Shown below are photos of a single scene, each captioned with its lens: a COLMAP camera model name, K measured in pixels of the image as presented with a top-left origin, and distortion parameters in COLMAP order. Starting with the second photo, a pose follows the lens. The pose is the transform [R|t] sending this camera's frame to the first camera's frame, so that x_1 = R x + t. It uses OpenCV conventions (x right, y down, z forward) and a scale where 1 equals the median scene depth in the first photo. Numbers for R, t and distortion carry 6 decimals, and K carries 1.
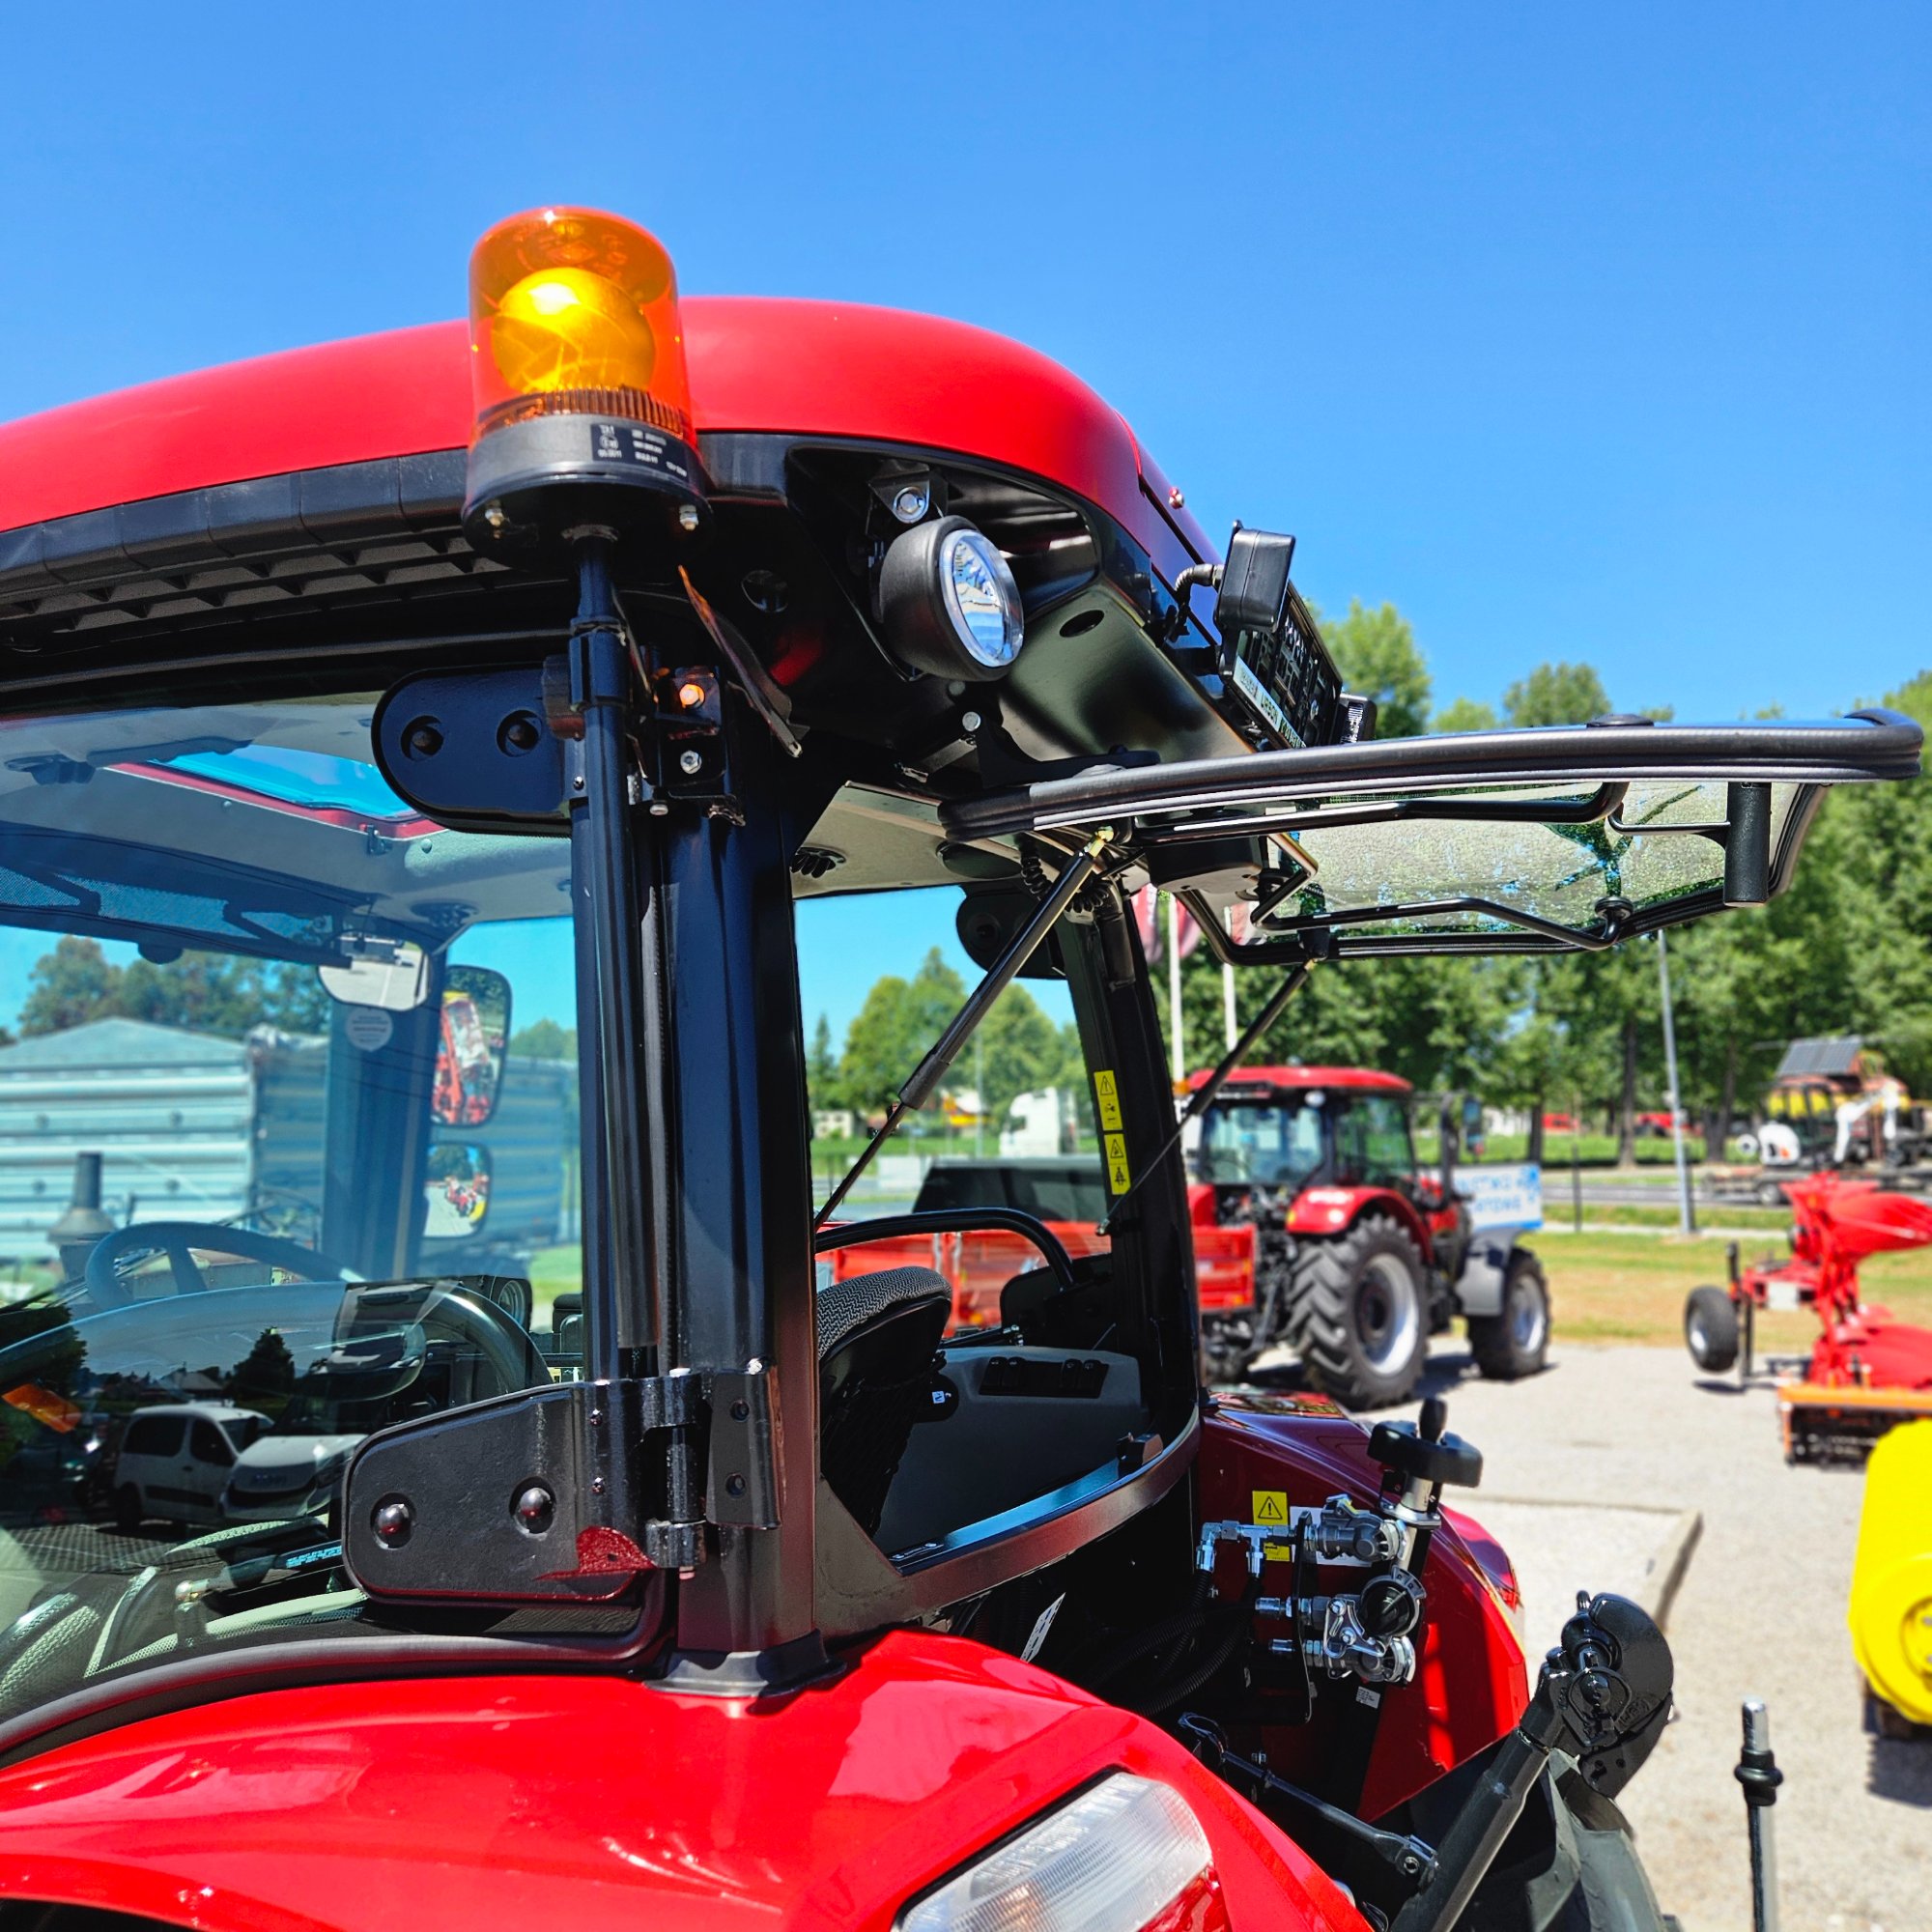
lens RADIAL K [[1722.7, 0, 966.0], [0, 1722.7, 966.0], [0, 0, 1]] dist [0.067710, -0.009595]
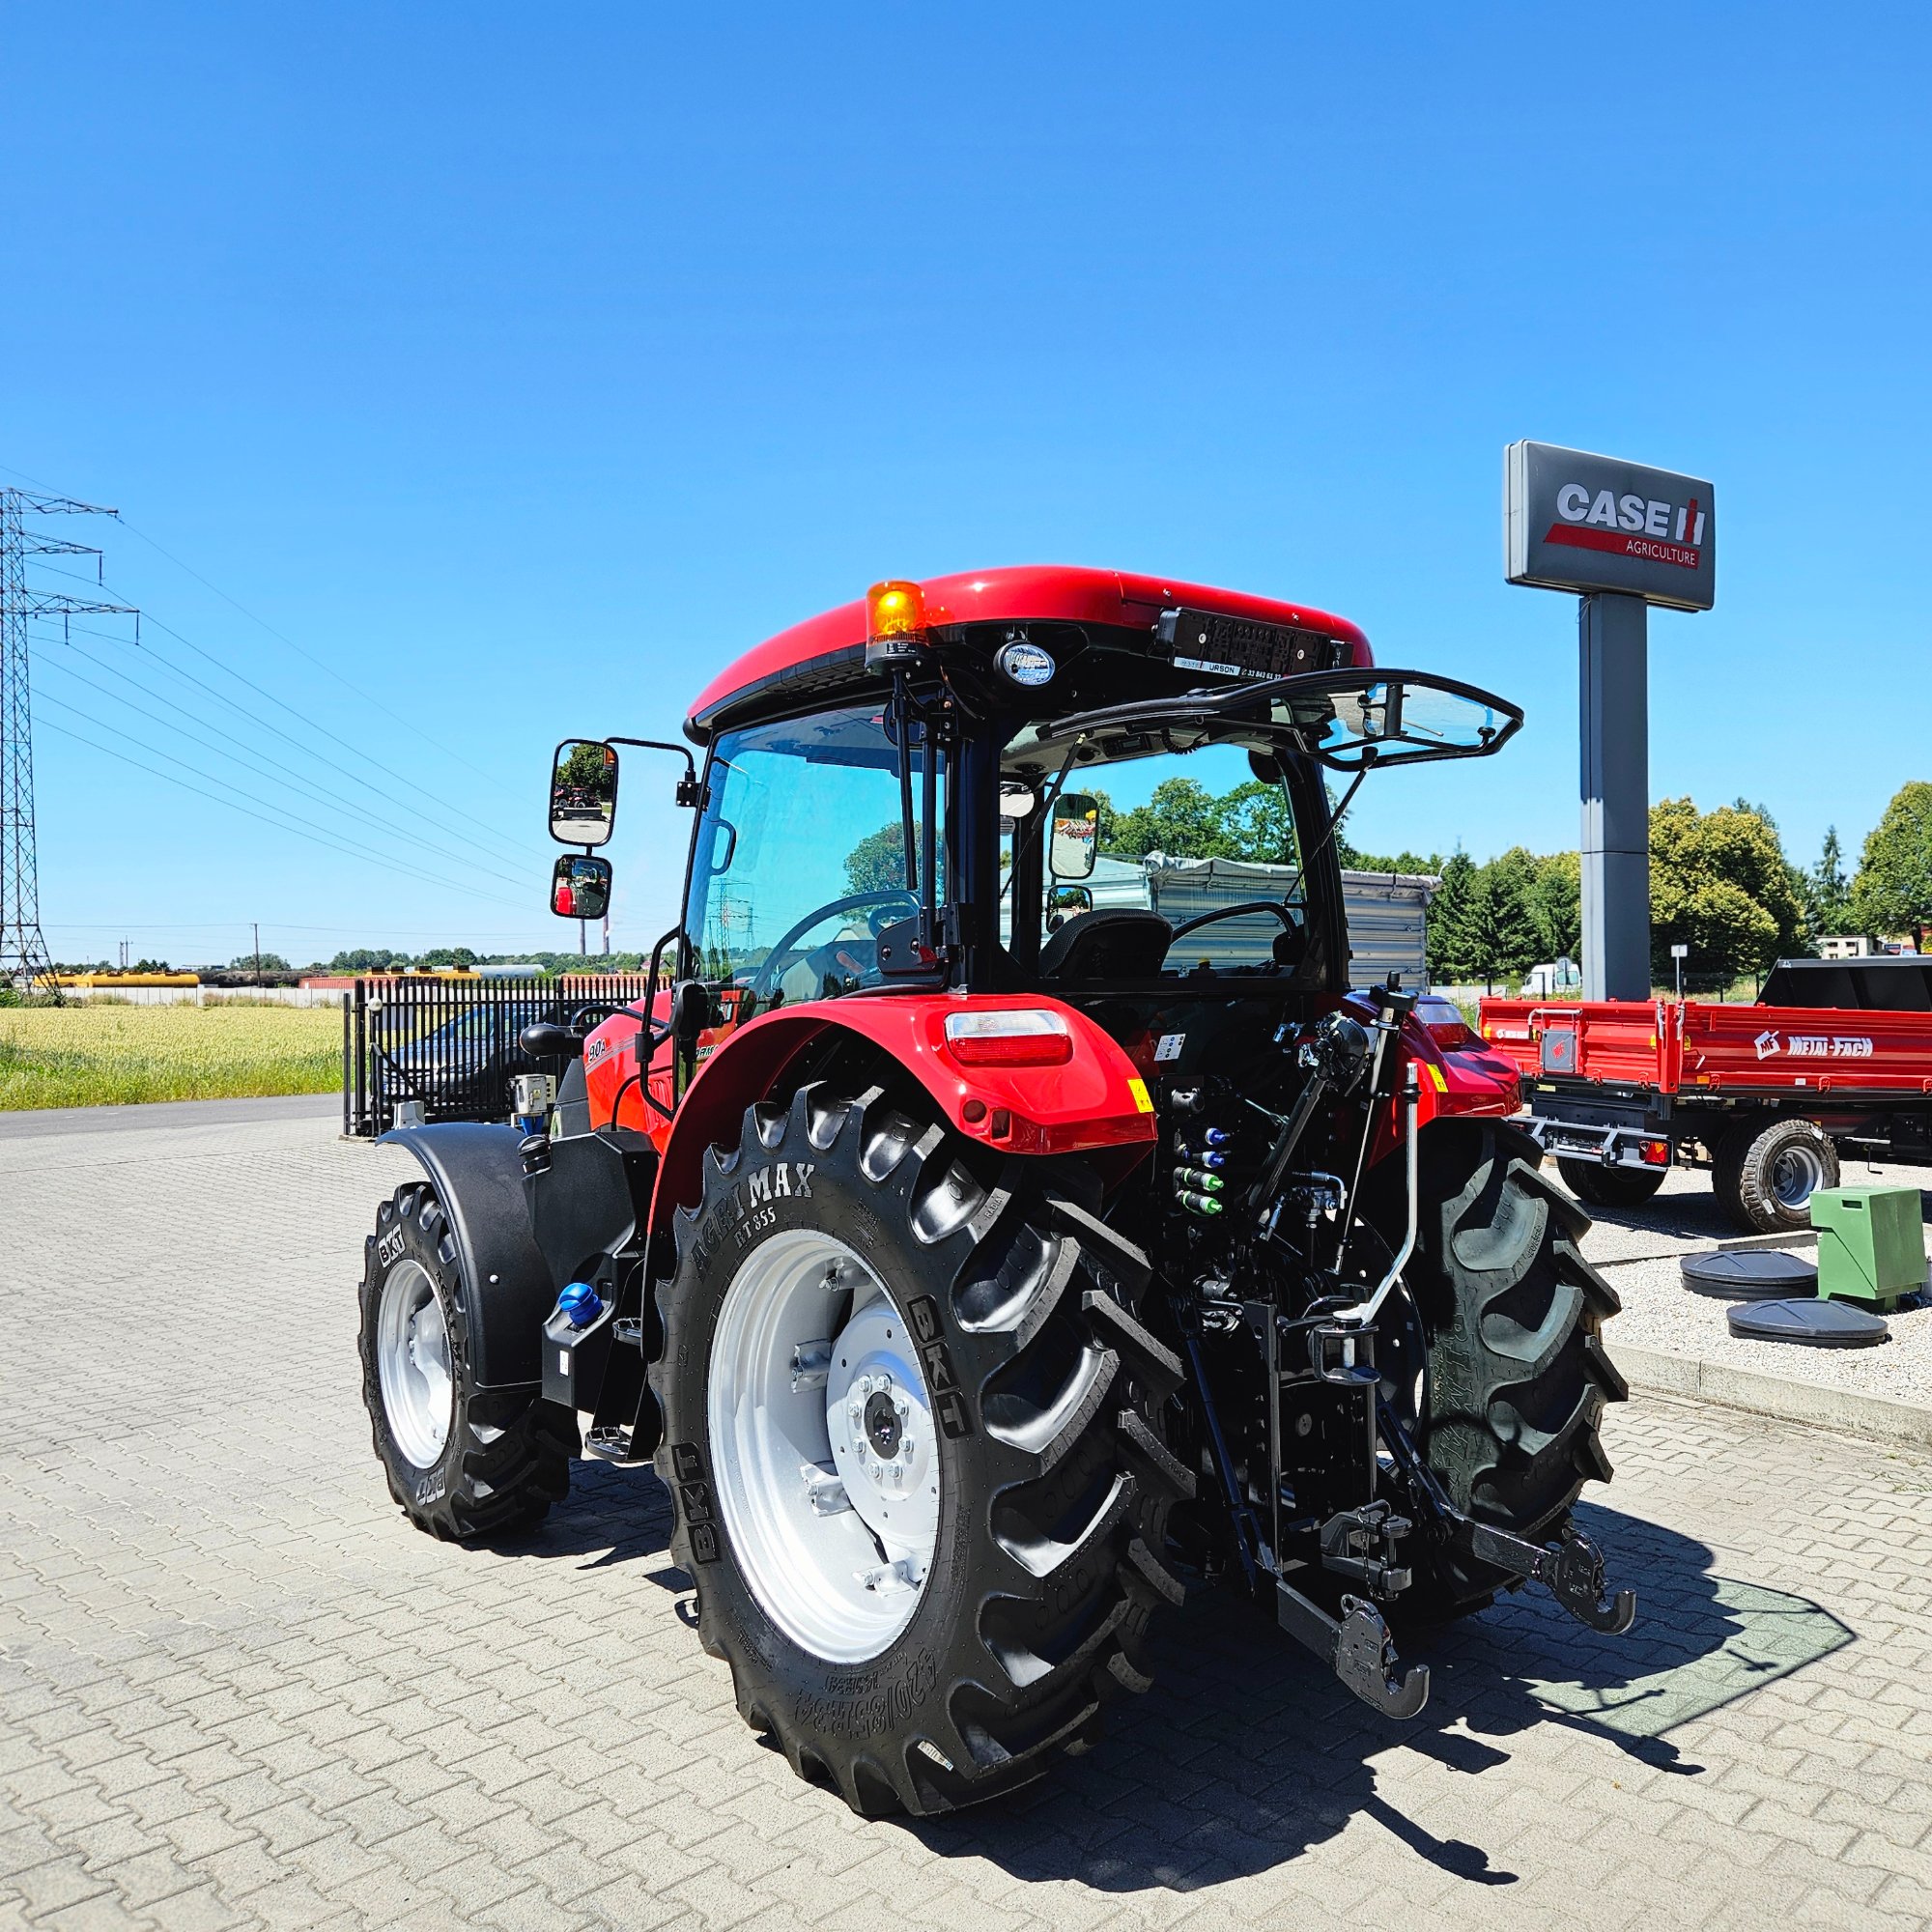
lens RADIAL K [[1791.3, 0, 973.5], [0, 1791.3, 975.3], [0, 0, 1]] dist [0.029196, 0.000591]
pose [[0.849796, -0.003003, -0.527103, 0.835142], [0.054883, 0.995053, 0.082813, 0.037684], [0.524247, -0.099303, 0.845757, -0.949182]]
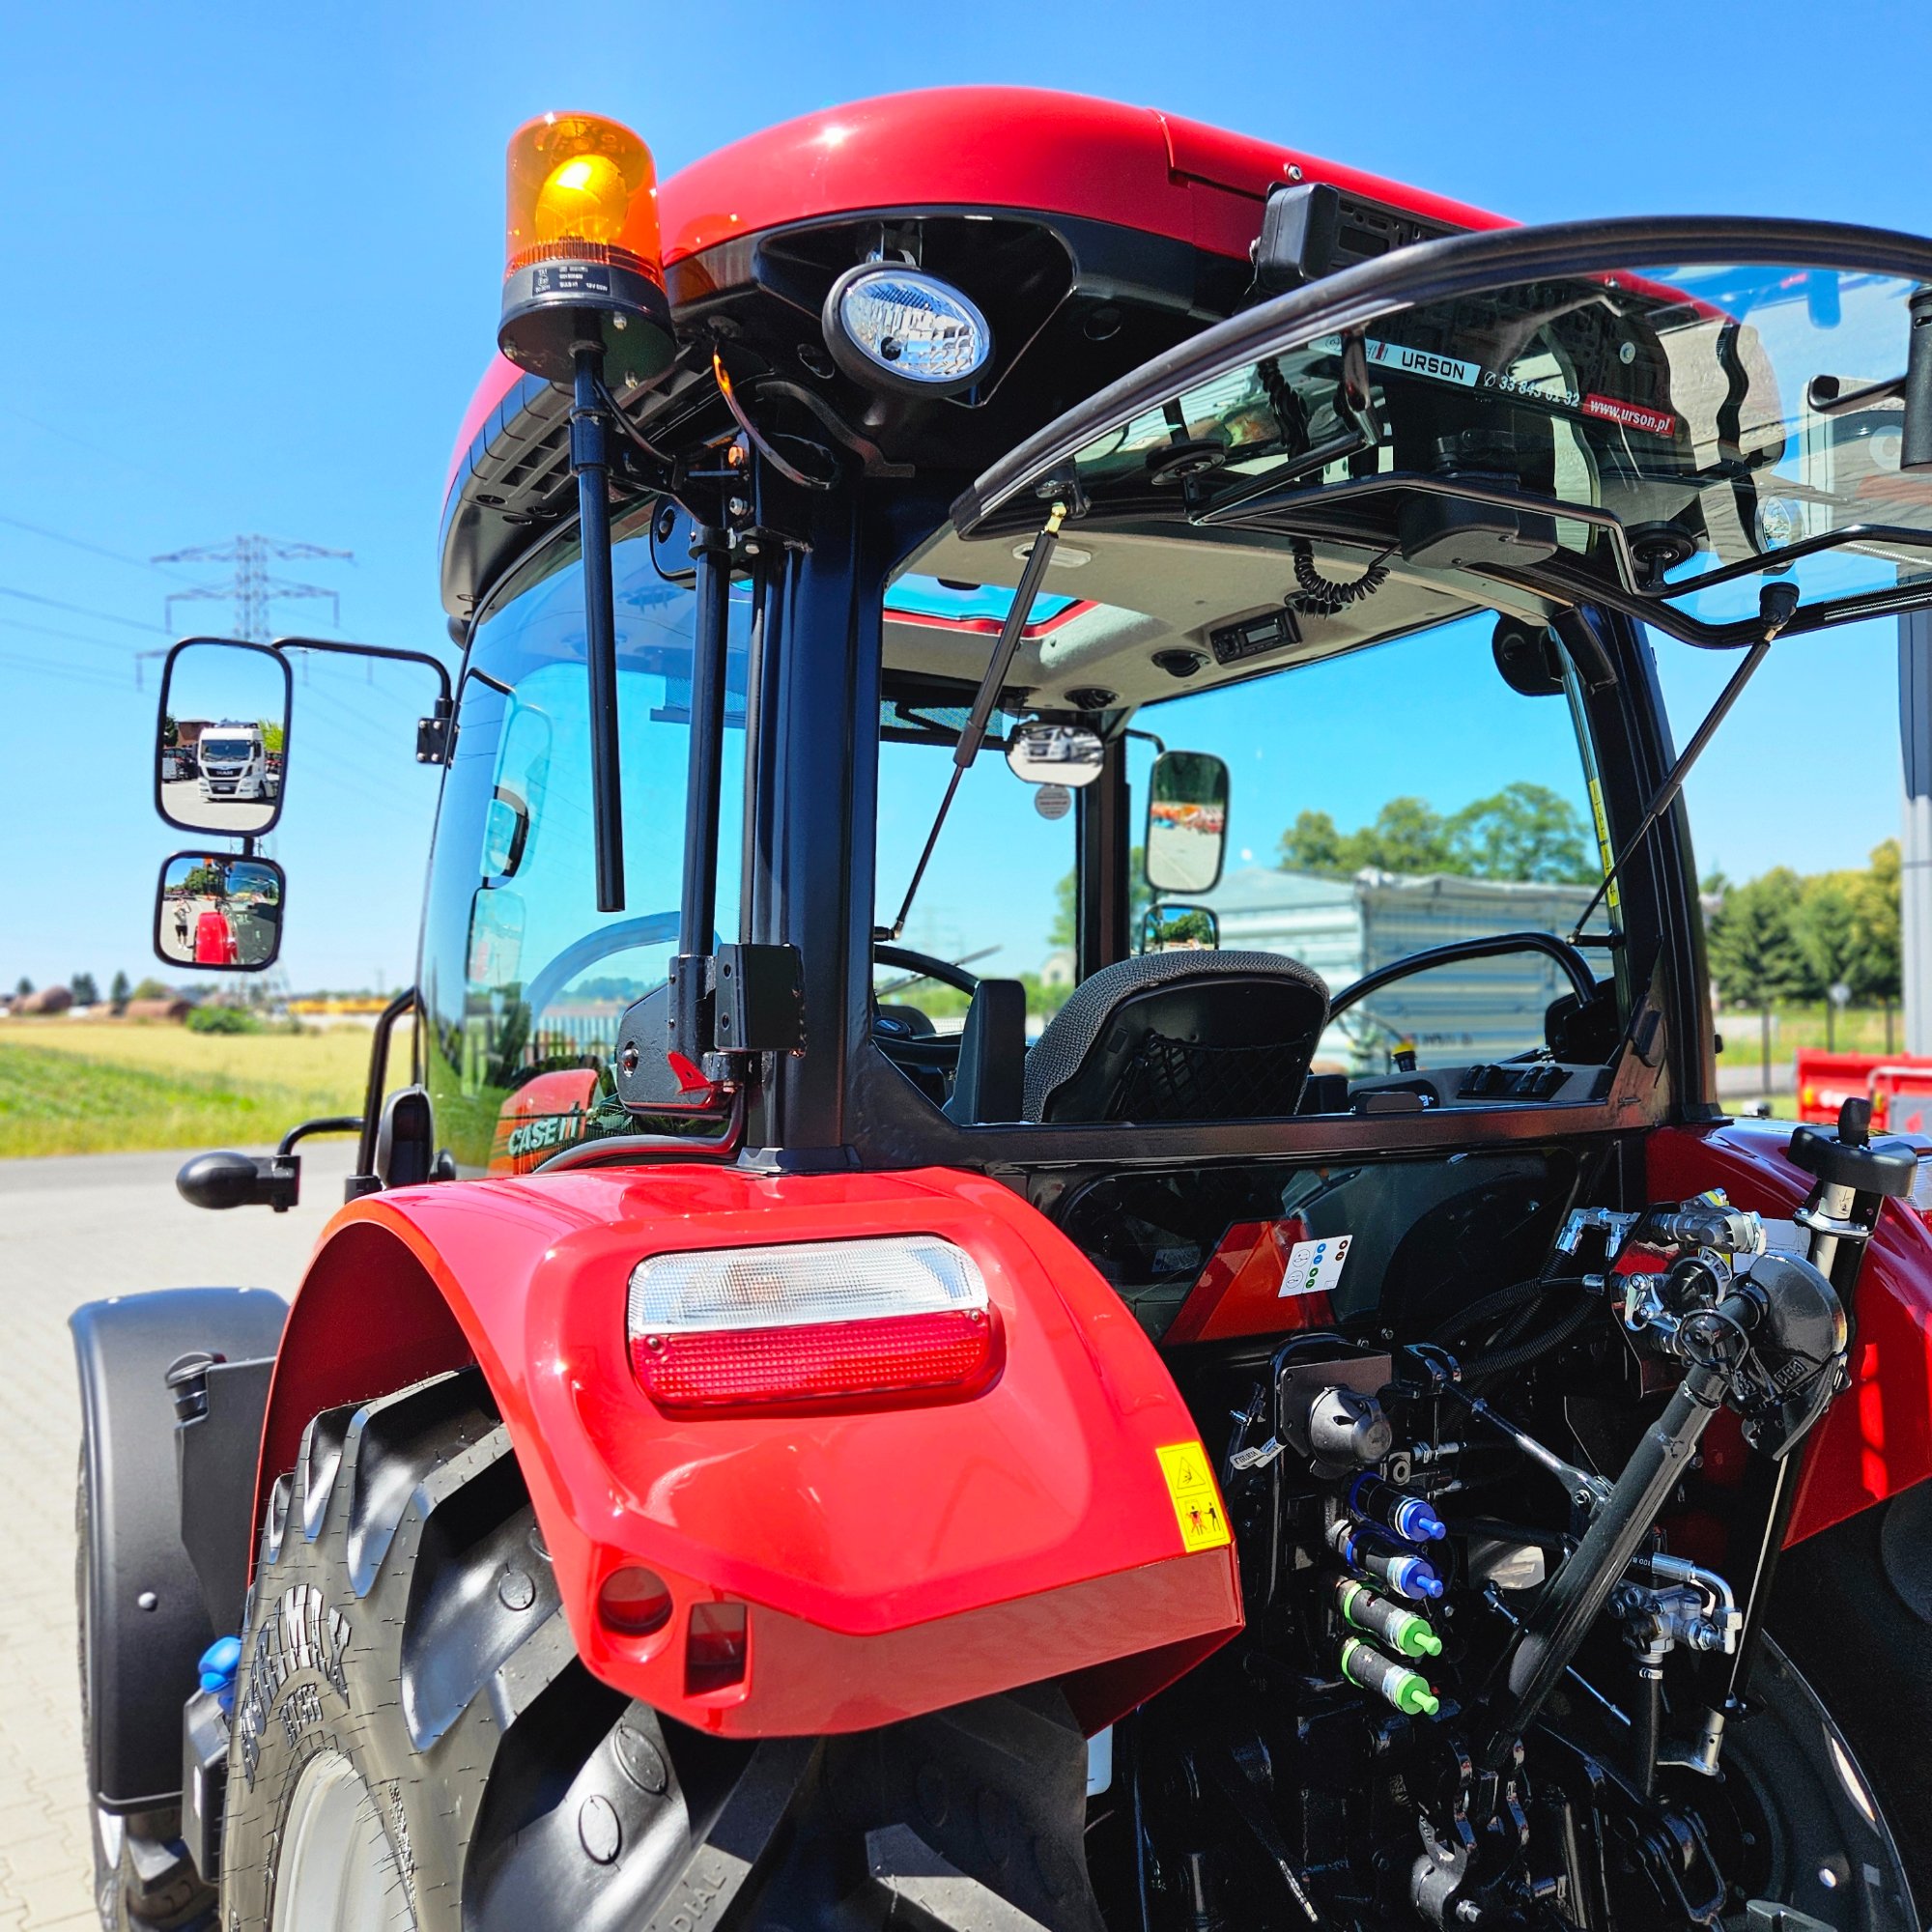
lens RADIAL K [[1751.0, 0, 1000.1], [0, 1751.0, 980.8], [0, 0, 1]] dist [0.073511, -0.011171]
pose [[0.784050, -0.010216, -0.620613, 0.416886], [0.064446, 0.995800, 0.065026, 0.084934], [0.617343, -0.090980, 0.781416, 0.014257]]
